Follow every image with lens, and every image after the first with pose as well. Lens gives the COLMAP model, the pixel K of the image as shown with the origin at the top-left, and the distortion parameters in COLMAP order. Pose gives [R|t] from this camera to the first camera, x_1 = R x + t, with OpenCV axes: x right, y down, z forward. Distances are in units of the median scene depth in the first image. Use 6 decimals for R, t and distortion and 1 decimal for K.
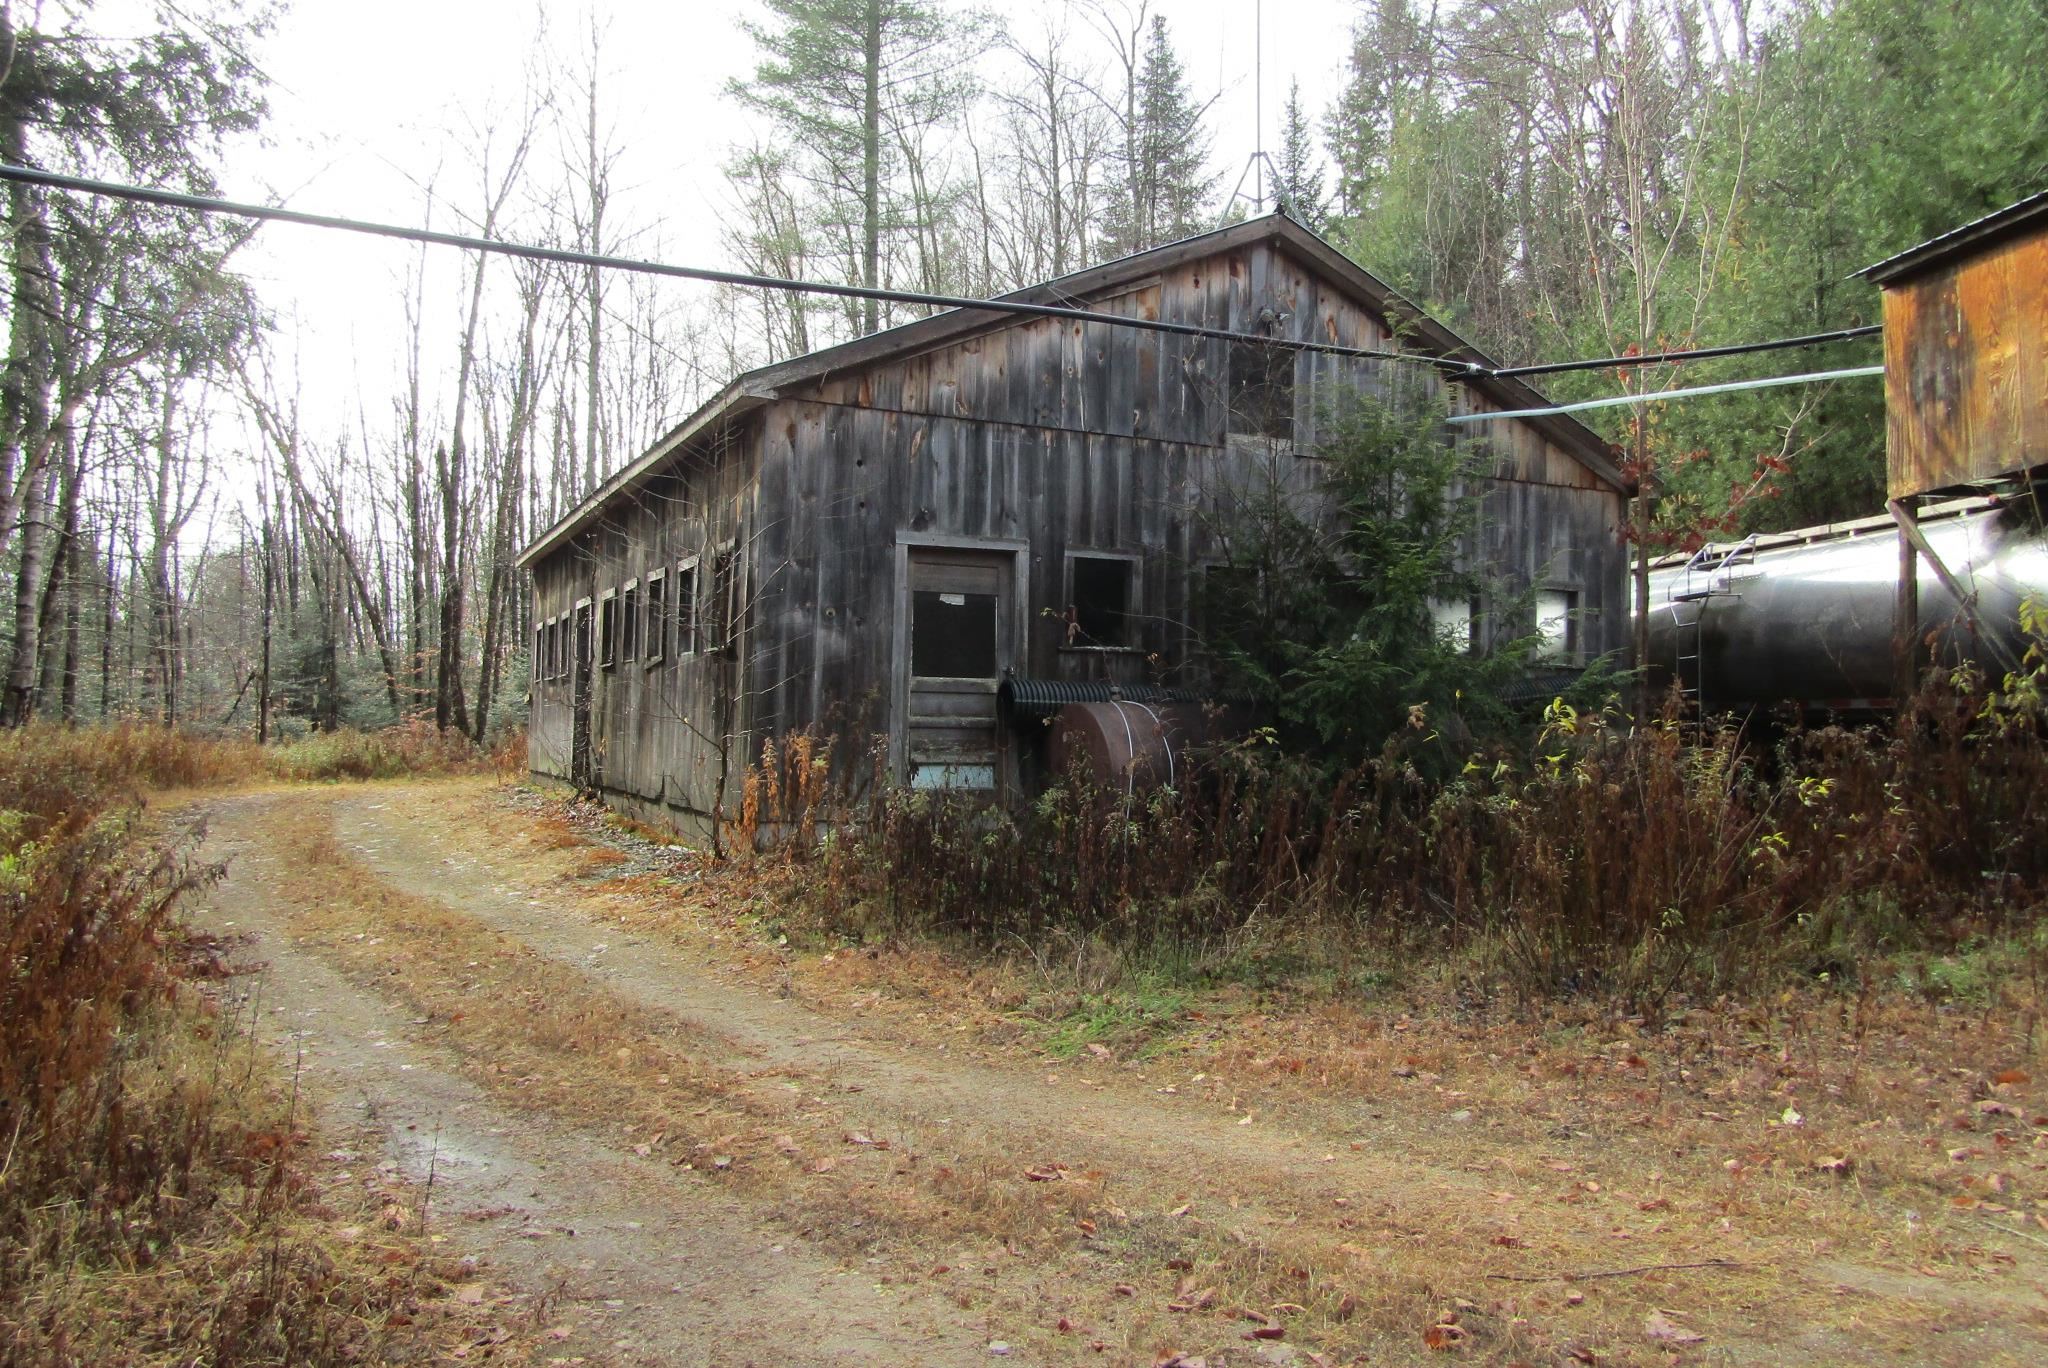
lens RADIAL K [[1472.9, 0, 1024.0], [0, 1472.9, 684.0], [0, 0, 1]] dist [-0.000506, -0.003967]
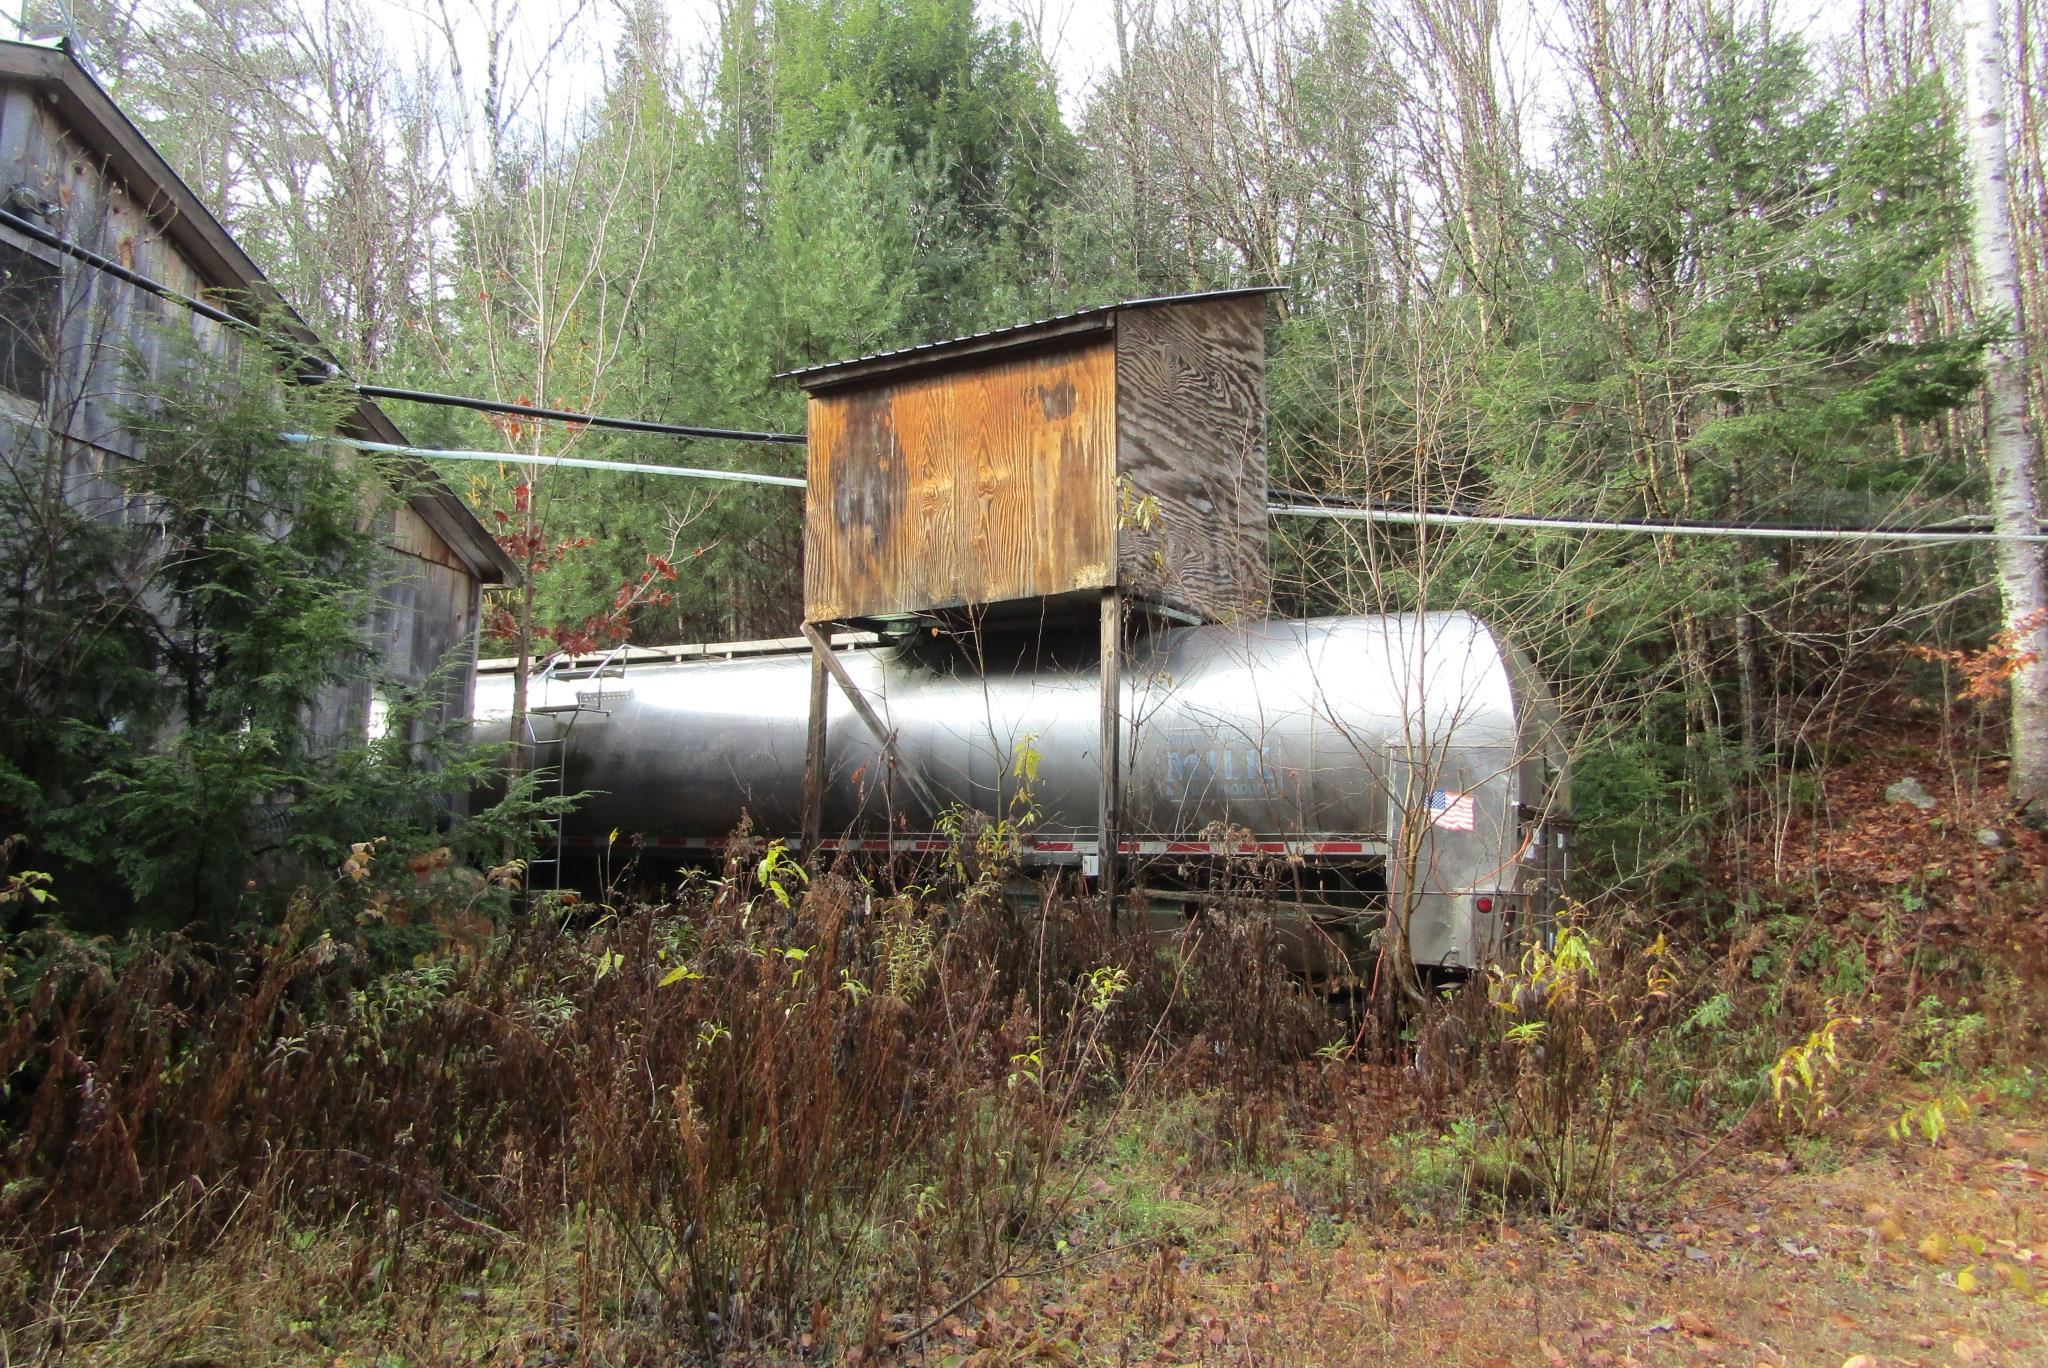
lens RADIAL K [[1472.9, 0, 1024.0], [0, 1472.9, 684.0], [0, 0, 1]] dist [-0.000506, -0.003967]
pose [[0.639866, 0.104261, 0.761381, -0.019149], [-0.041688, 0.994004, -0.101081, 0.000080], [-0.767355, 0.032938, 0.640376, 0.308805]]
